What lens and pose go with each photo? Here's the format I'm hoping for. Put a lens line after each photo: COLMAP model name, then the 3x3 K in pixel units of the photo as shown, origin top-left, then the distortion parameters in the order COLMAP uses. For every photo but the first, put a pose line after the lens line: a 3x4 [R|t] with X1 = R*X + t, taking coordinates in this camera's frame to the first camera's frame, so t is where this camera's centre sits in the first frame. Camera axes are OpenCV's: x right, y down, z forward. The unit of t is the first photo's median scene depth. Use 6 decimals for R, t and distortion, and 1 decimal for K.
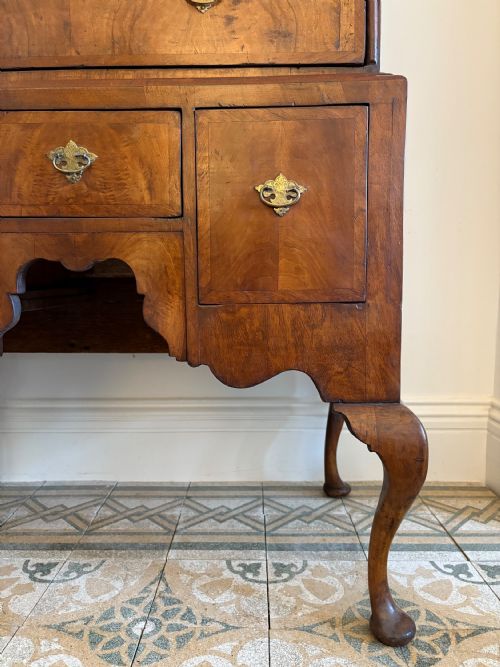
lens RADIAL K [[505.6, 0, 250.7], [0, 505.6, 338.7], [0, 0, 1]] dist [0.043319, -0.049065]
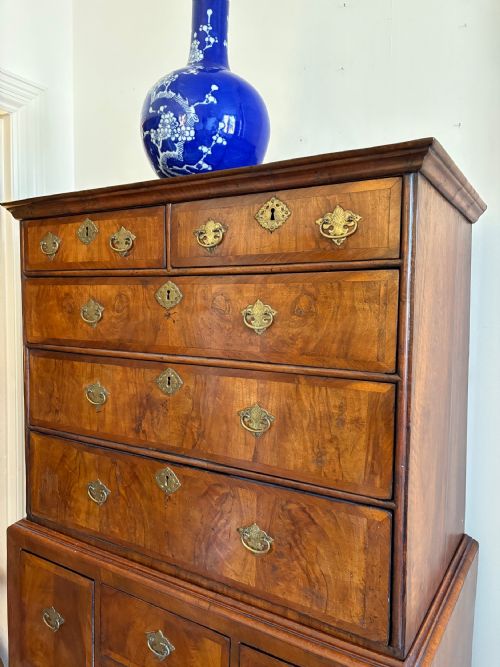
lens RADIAL K [[505.6, 0, 250.7], [0, 505.6, 338.7], [0, 0, 1]] dist [0.043319, -0.049065]
pose [[0.867466, 0.052088, -0.494762, 0.400406], [-0.074441, 0.996898, -0.025565, -0.966935], [0.491895, 0.059008, 0.868652, -0.064151]]
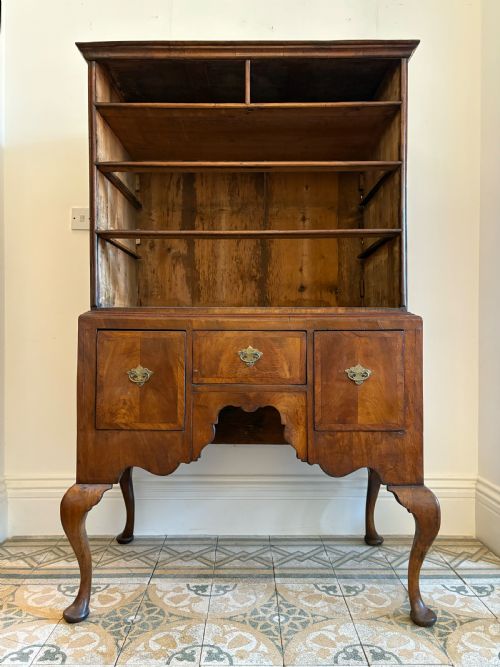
lens RADIAL K [[508.9, 0, 249.4], [0, 508.9, 338.8], [0, 0, 1]] dist [0.065882, -0.075523]
pose [[0.999824, 0.006444, 0.017609, -0.334018], [-0.004469, 0.993926, -0.109963, -0.173809], [-0.018210, 0.109865, 0.993780, -0.799188]]
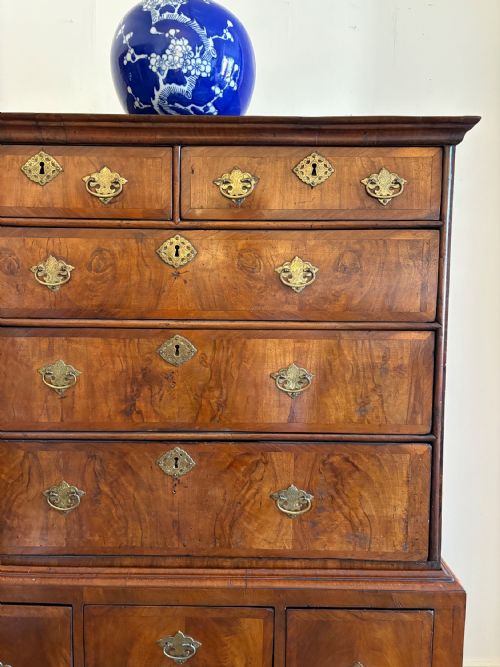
lens RADIAL K [[496.5, 0, 250.0], [0, 496.5, 333.5], [0, 0, 1]] dist [0.042358, -0.044960]
pose [[0.999661, 0.012927, 0.022590, -0.193441], [-0.012203, 0.999416, -0.031906, -0.890210], [-0.022989, 0.031619, 0.999236, -0.147374]]
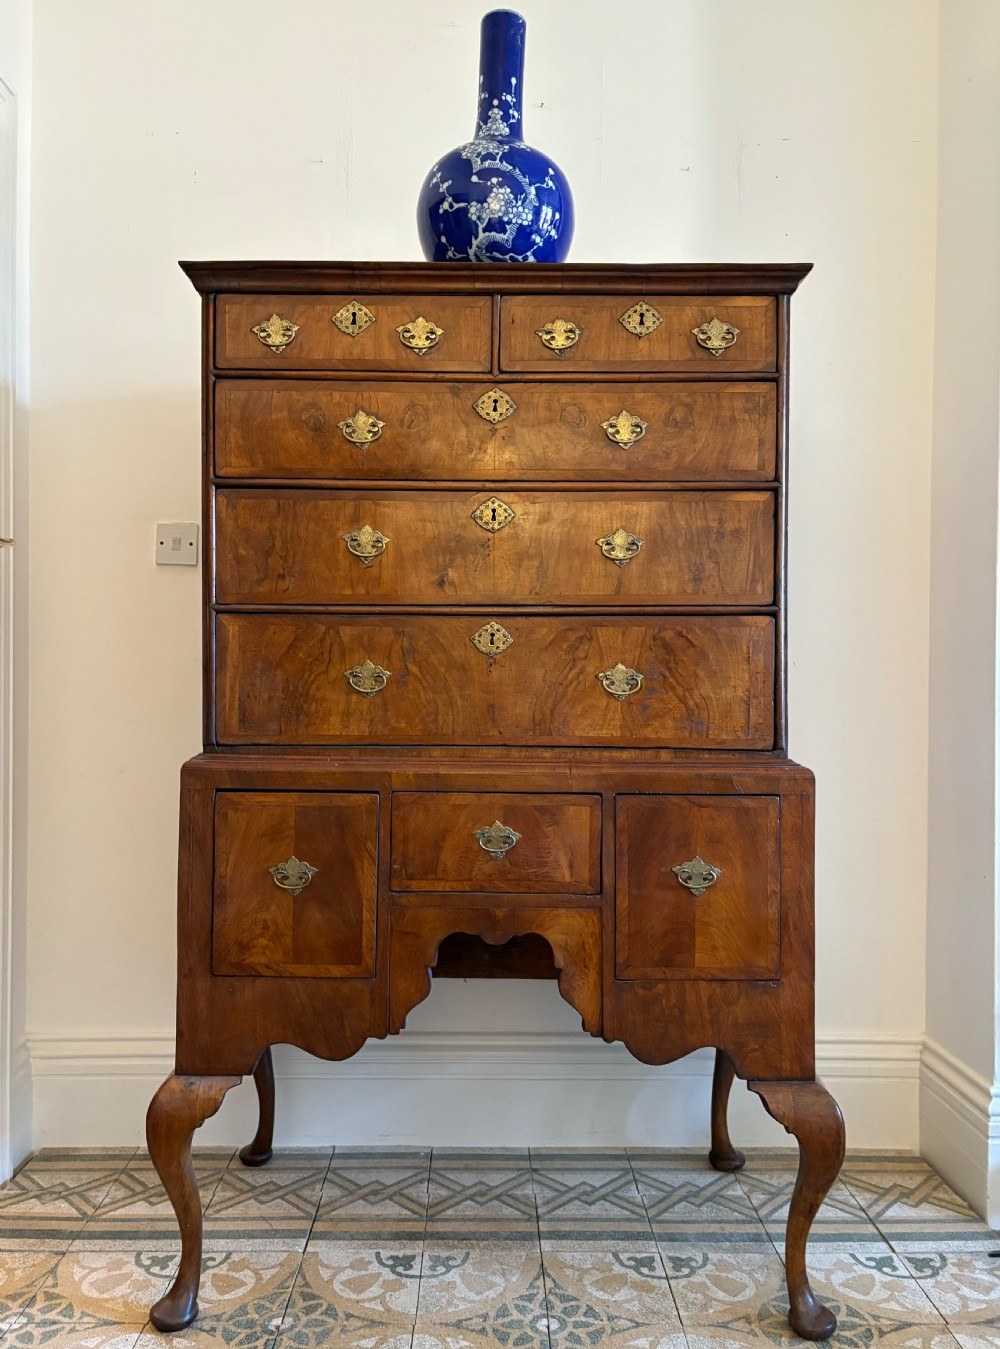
lens RADIAL K [[1045.9, 0, 493.5], [0, 1045.9, 682.7], [0, 0, 1]] dist [0.062022, -0.075134]
pose [[0.999621, 0.012250, 0.024666, -0.358336], [-0.009520, 0.994116, -0.107903, -0.378429], [-0.025843, 0.107627, 0.993855, -1.015010]]
